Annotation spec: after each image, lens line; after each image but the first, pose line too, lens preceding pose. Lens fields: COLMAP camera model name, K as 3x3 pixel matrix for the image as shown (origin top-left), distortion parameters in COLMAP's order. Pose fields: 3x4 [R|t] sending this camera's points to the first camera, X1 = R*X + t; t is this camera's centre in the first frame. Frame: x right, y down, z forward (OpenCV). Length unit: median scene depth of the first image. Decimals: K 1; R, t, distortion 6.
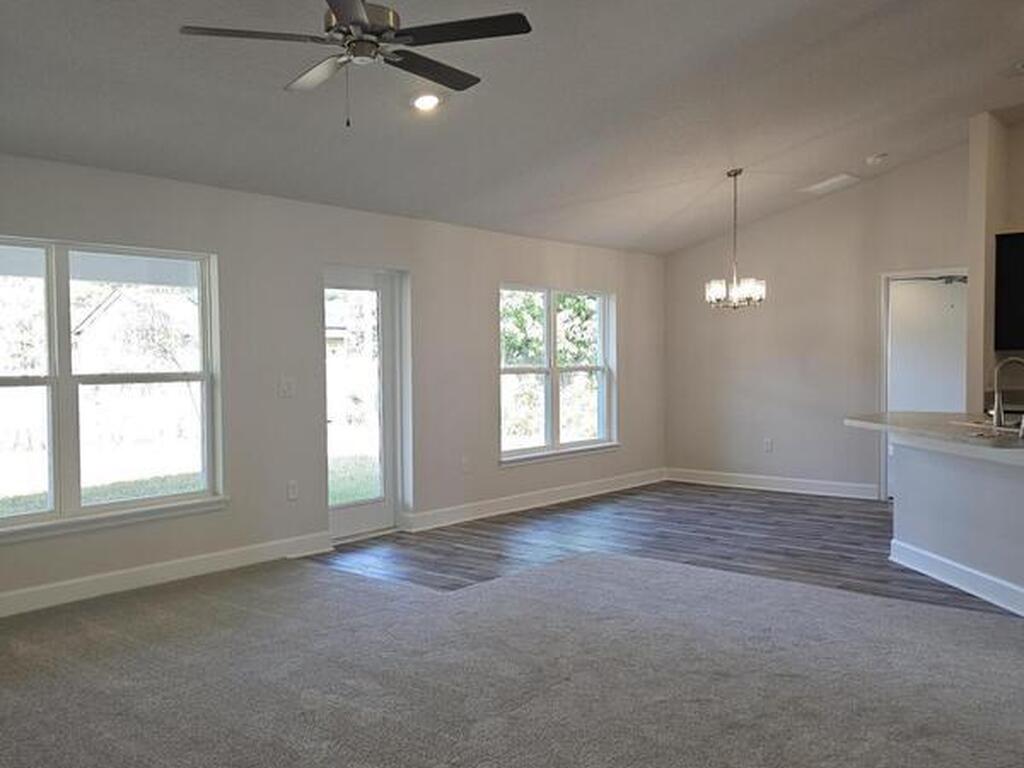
lens RADIAL K [[895.3, 0, 505.1], [0, 895.3, 389.1], [0, 0, 1]] dist [0.109675, -0.165853]
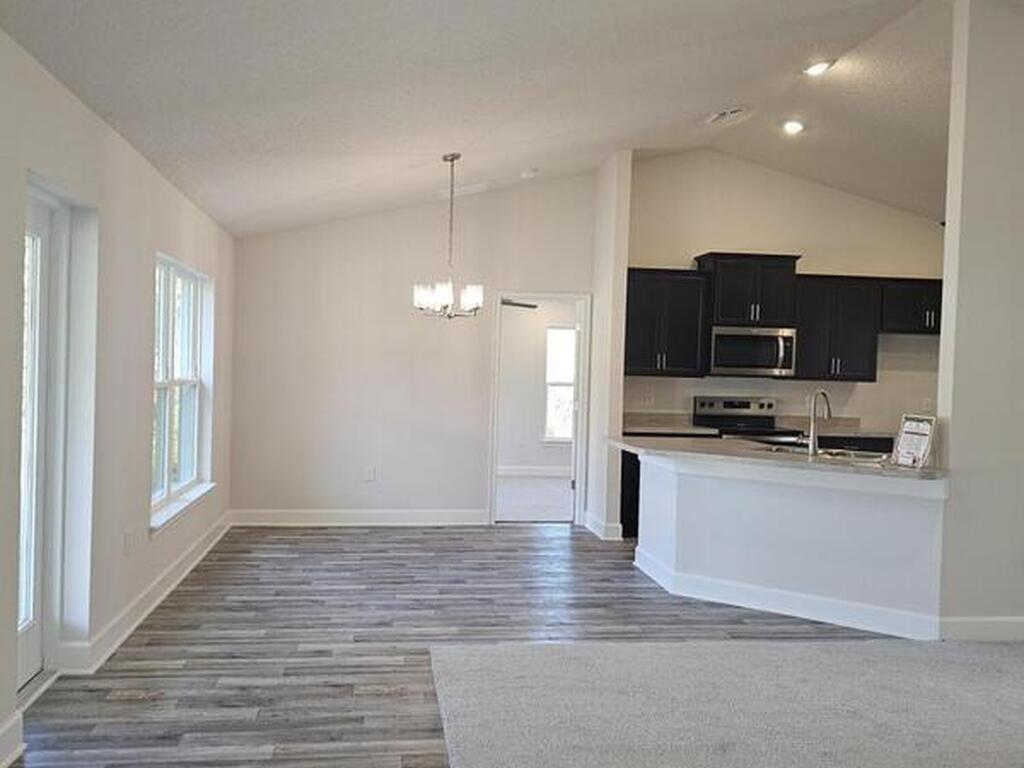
lens RADIAL K [[895.3, 0, 505.1], [0, 895.3, 389.1], [0, 0, 1]] dist [0.109675, -0.165853]
pose [[0.669564, 0.014869, 0.742605, -0.353211], [-0.009032, 0.999889, -0.011877, -0.014178], [-0.742699, 0.001245, 0.669624, 0.425423]]
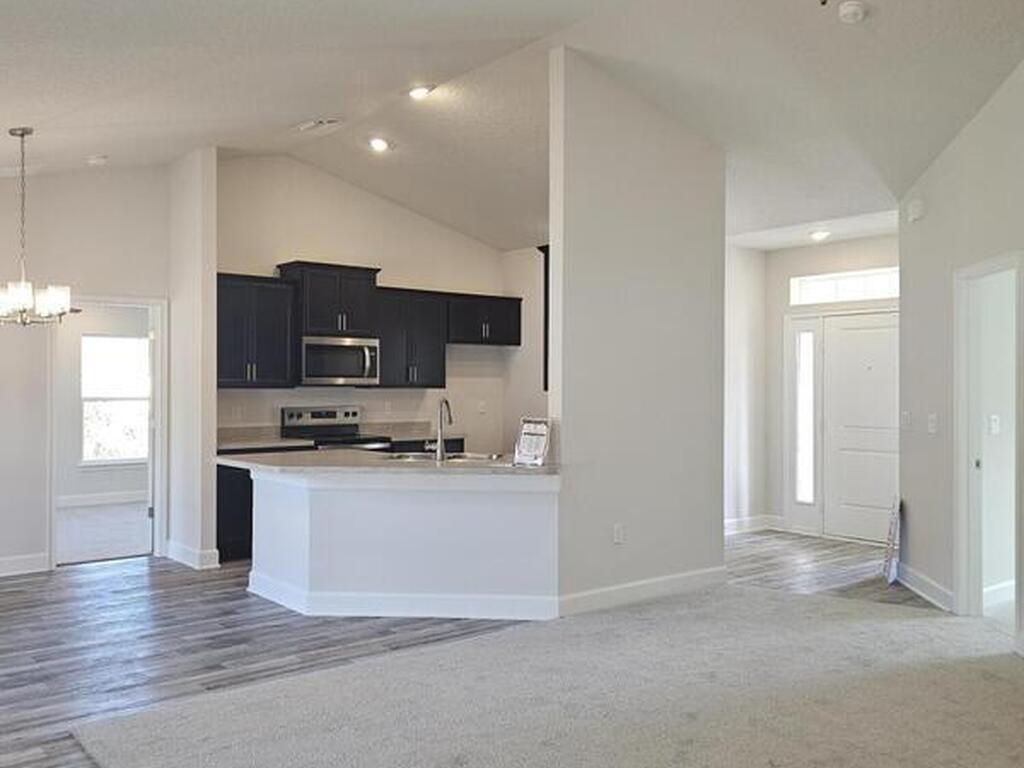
lens RADIAL K [[893.9, 0, 497.1], [0, 893.9, 383.5], [0, 0, 1]] dist [0.096882, -0.164918]
pose [[0.190998, 0.014483, 0.981484, -0.381700], [0.030271, 0.999329, -0.020637, -0.019923], [-0.981124, 0.033653, 0.190431, 0.543891]]
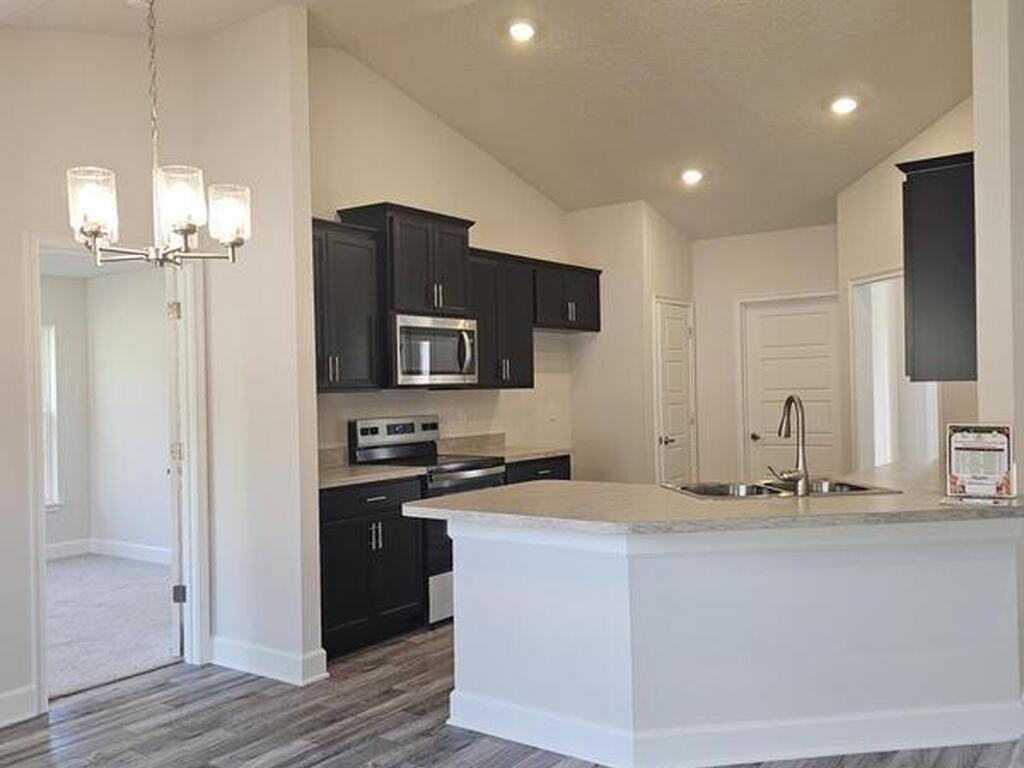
lens RADIAL K [[895.3, 0, 505.1], [0, 895.3, 389.1], [0, 0, 1]] dist [0.109675, -0.165853]
pose [[-0.072740, 0.011852, 0.997281, -0.096398], [0.056241, 0.998387, -0.007763, -0.034702], [-0.995764, 0.055524, -0.073289, 0.954925]]
